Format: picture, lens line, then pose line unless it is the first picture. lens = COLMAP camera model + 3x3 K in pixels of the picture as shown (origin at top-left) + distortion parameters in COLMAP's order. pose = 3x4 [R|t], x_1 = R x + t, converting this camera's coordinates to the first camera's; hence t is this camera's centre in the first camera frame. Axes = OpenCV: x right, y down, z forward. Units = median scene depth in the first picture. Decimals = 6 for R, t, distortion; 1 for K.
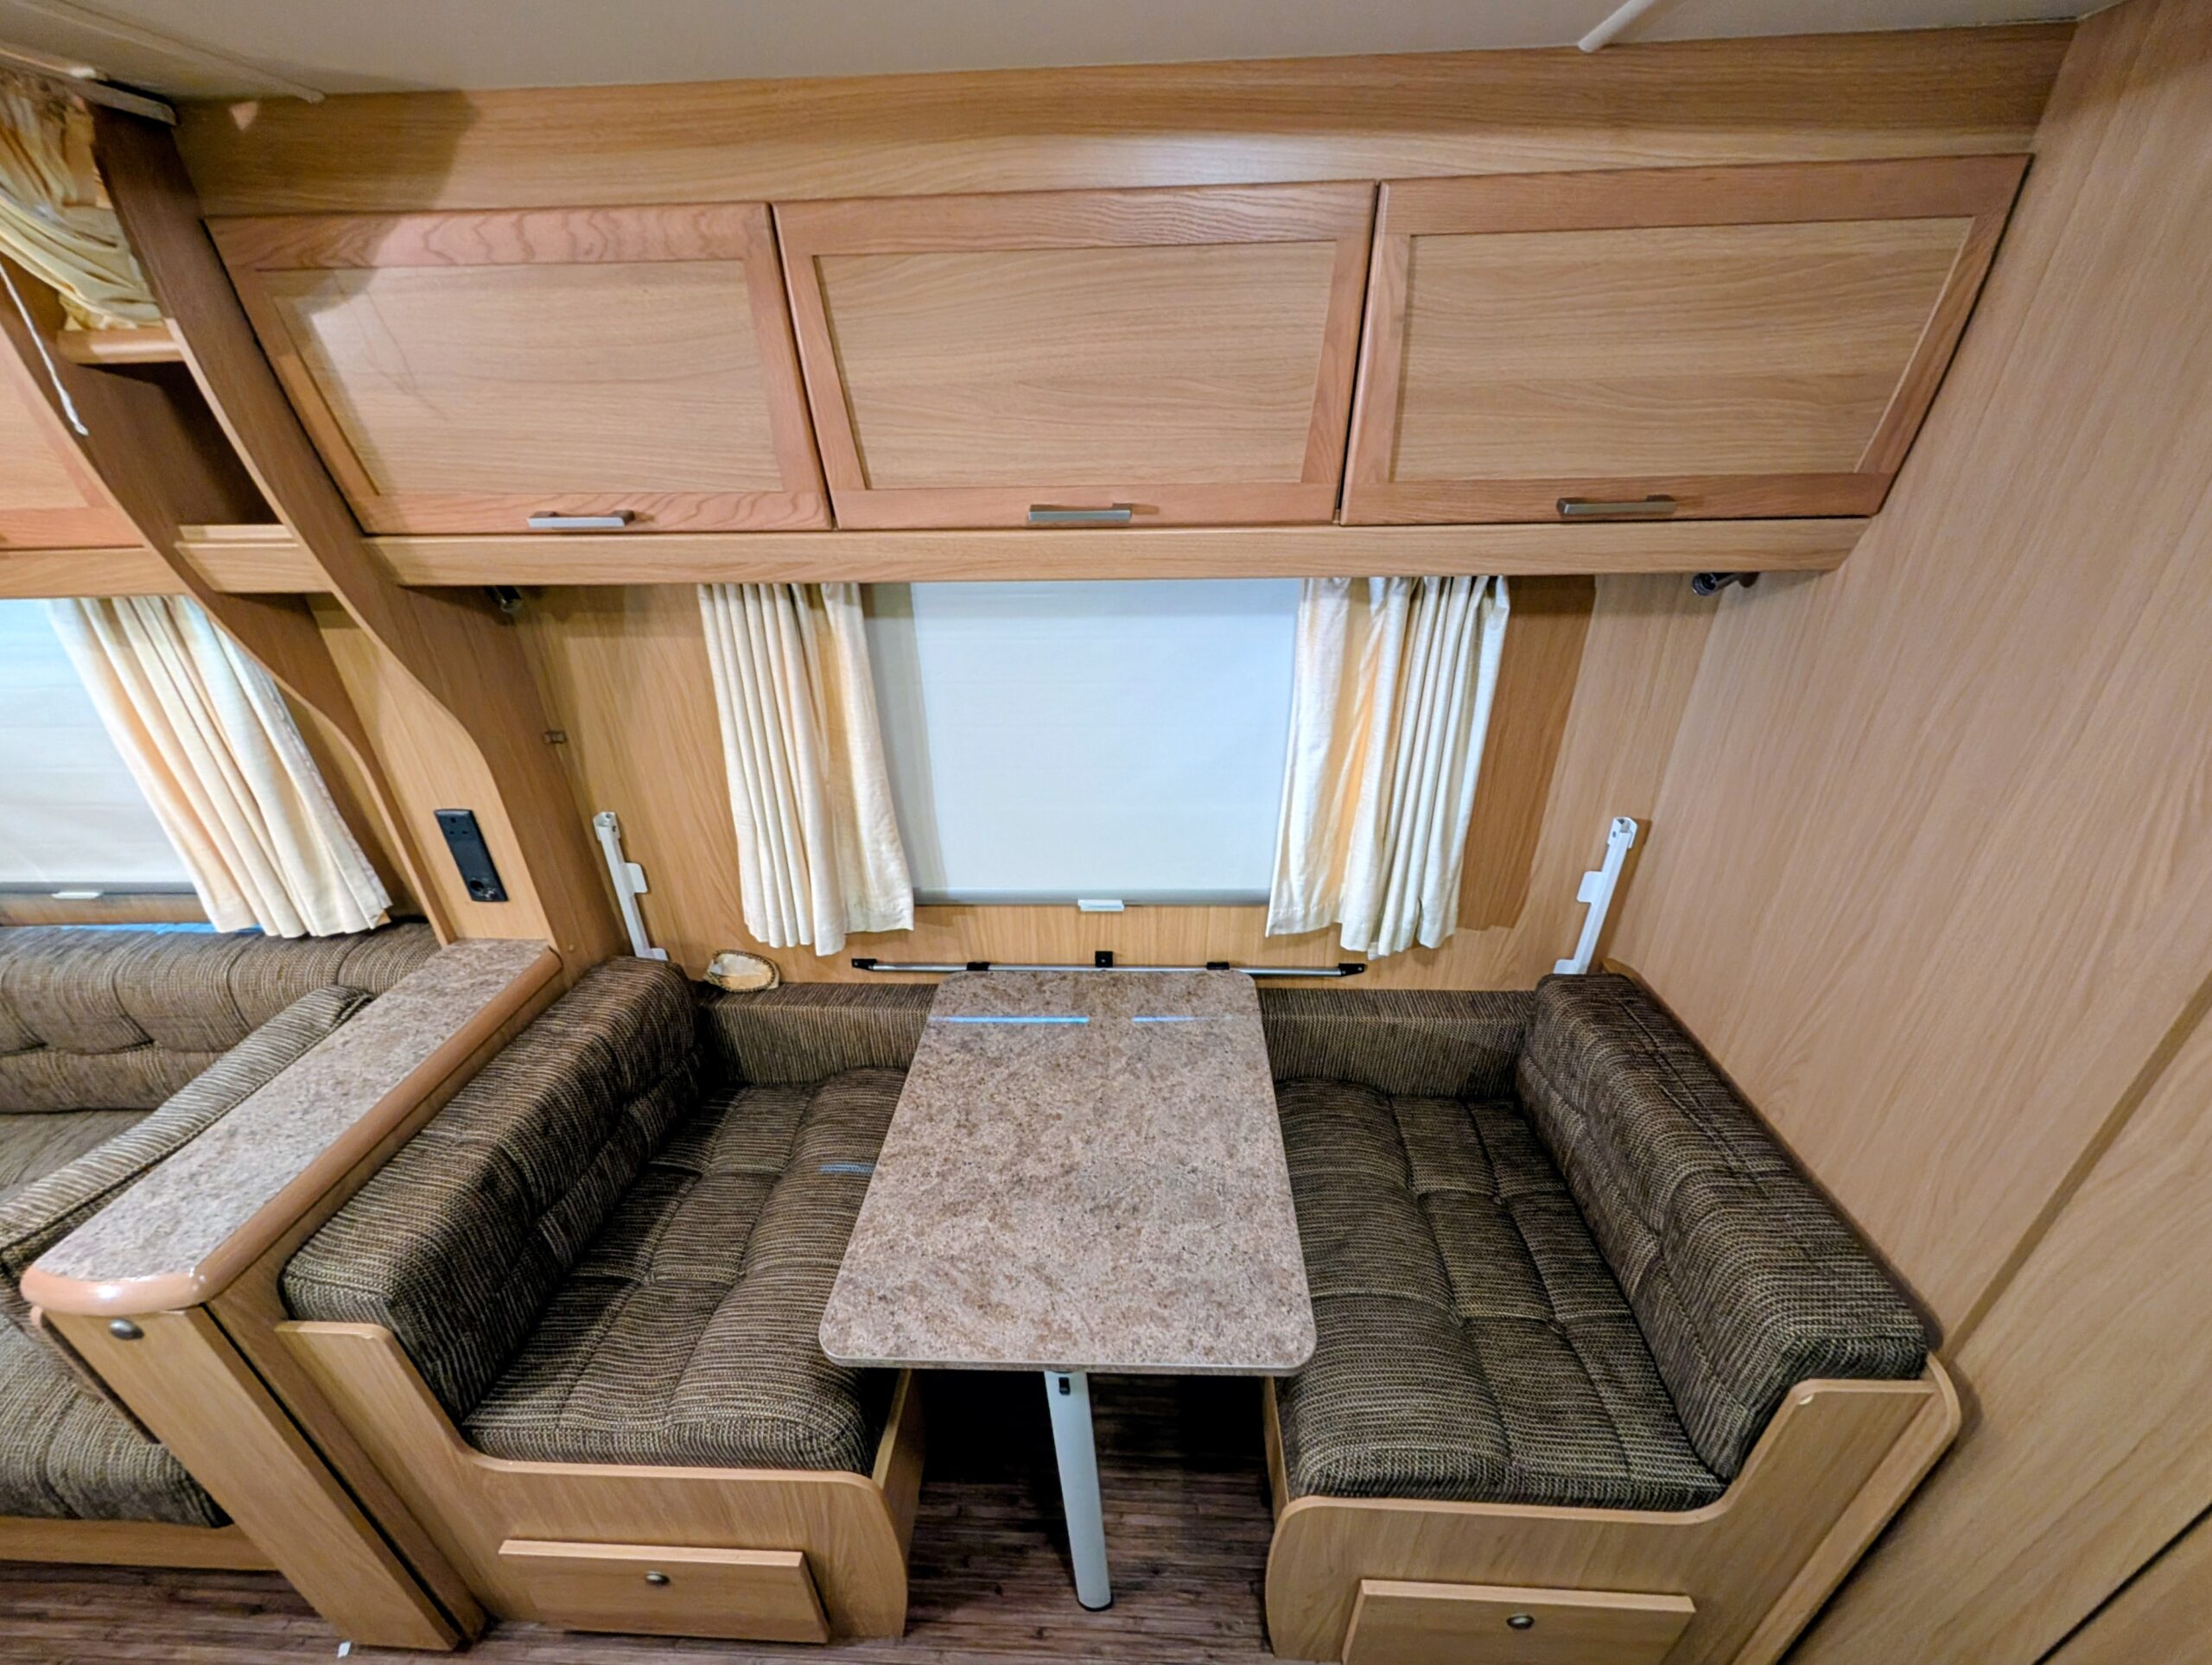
lens RADIAL K [[830.3, 0, 1099.0], [0, 830.3, 832.6], [0, 0, 1]] dist [-0.000897, 0.000312]
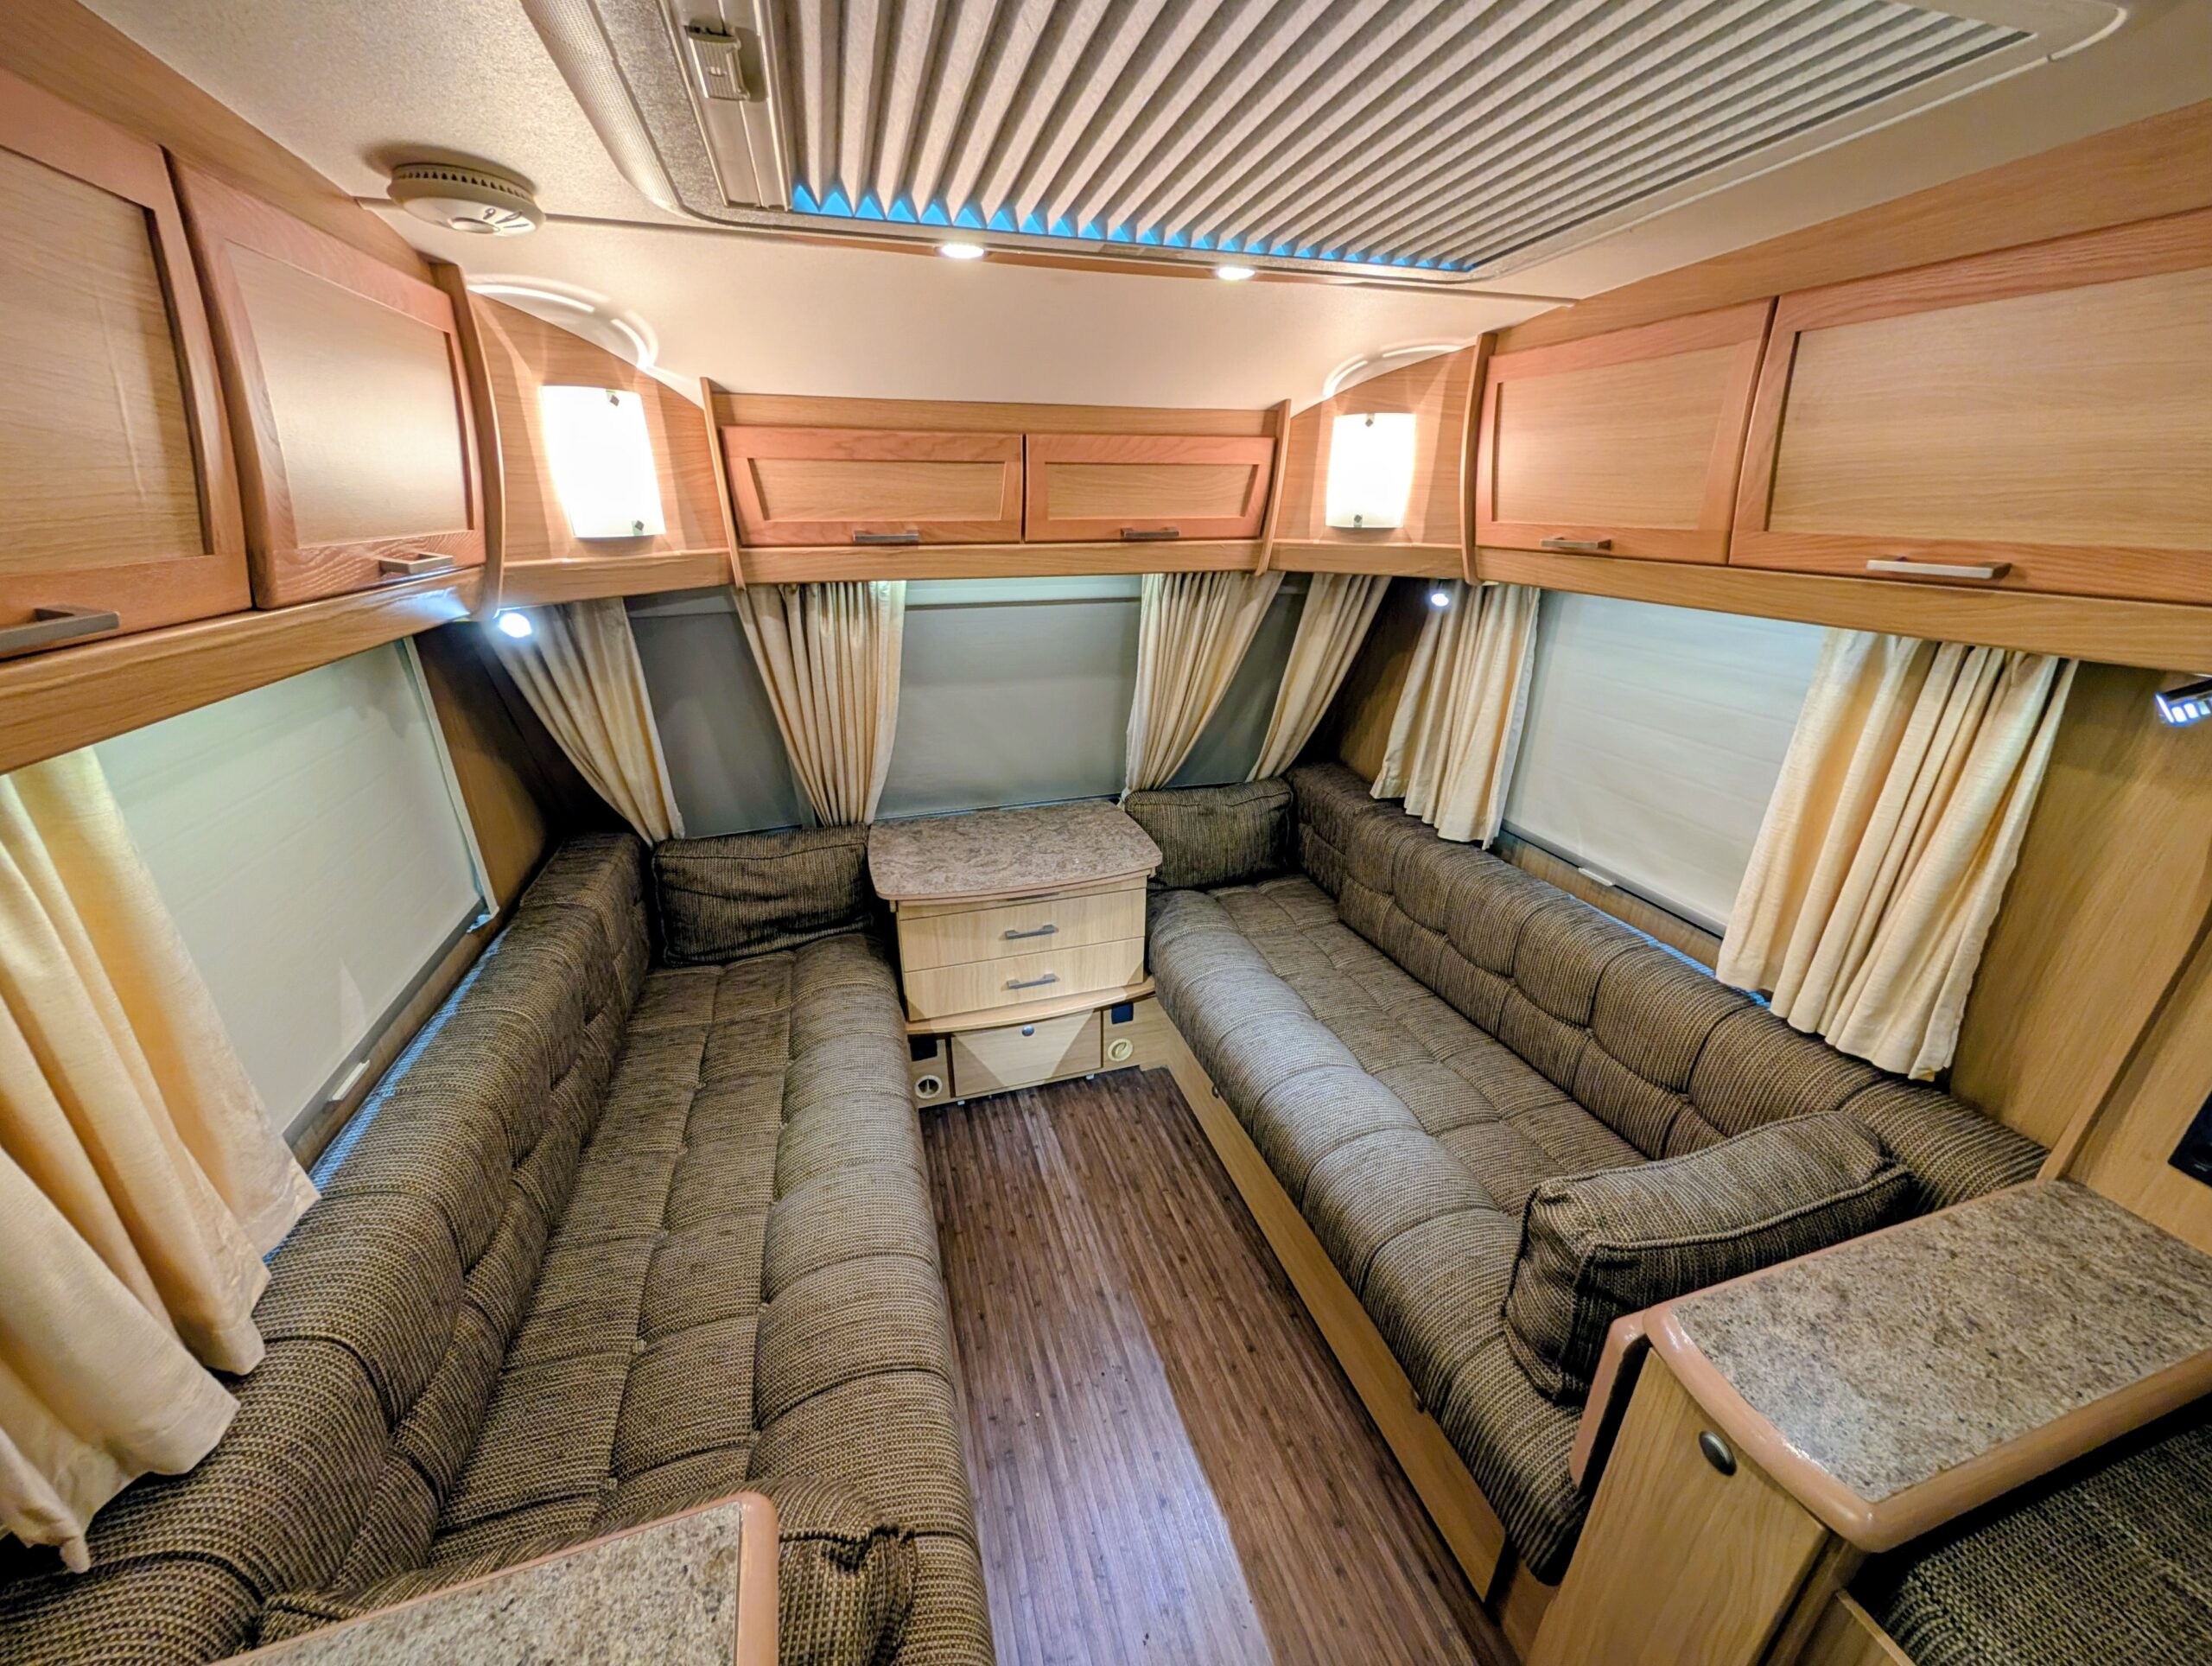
lens RADIAL K [[830.4, 0, 1104.0], [0, 830.4, 830.9], [0, 0, 1]] dist [-0.000897, 0.000312]
pose [[0.331145, 0.375509, -0.865642, -0.545255], [-0.437713, 0.873854, 0.211627, 0.080075], [0.835913, 0.308823, 0.453738, -0.081866]]
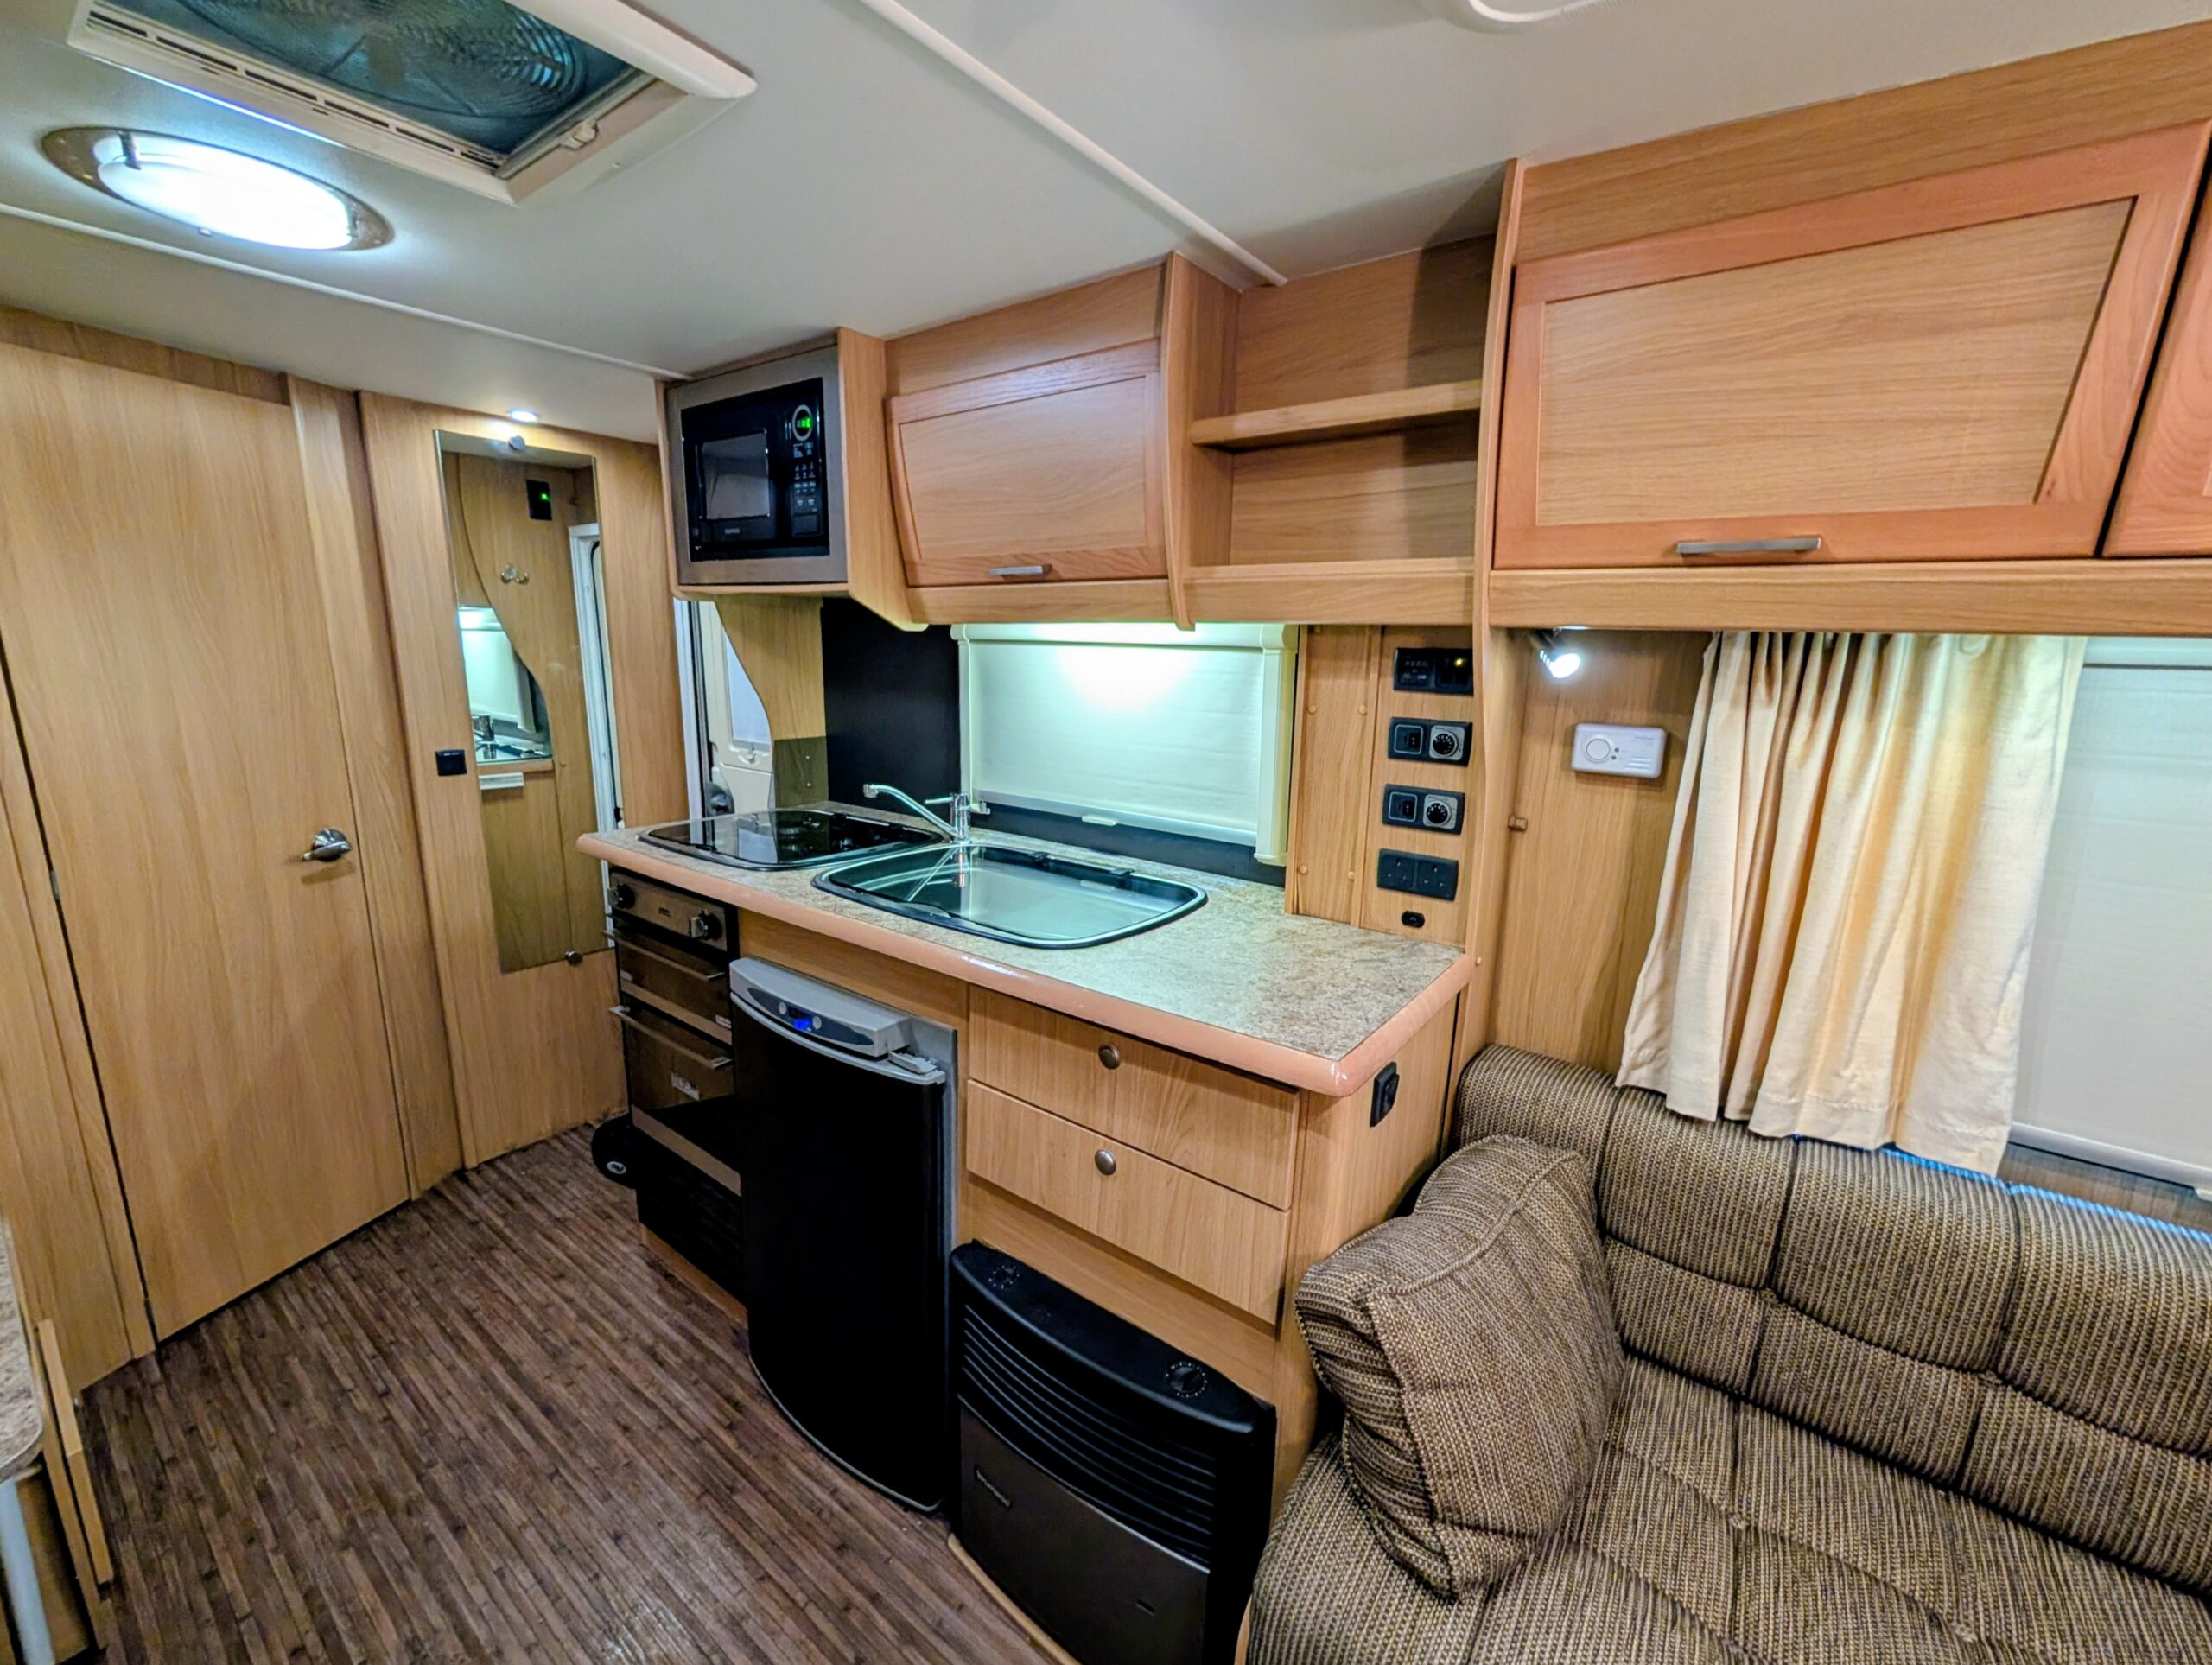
lens RADIAL K [[898.9, 0, 1107.4], [0, 898.9, 833.5], [0, 0, 1]] dist [0.000321, -0.000290]
pose [[-0.823577, -0.117778, 0.554841, -1.019208], [0.253004, 0.799217, 0.545199, -0.032301], [-0.507651, 0.589390, -0.628418, 0.442129]]
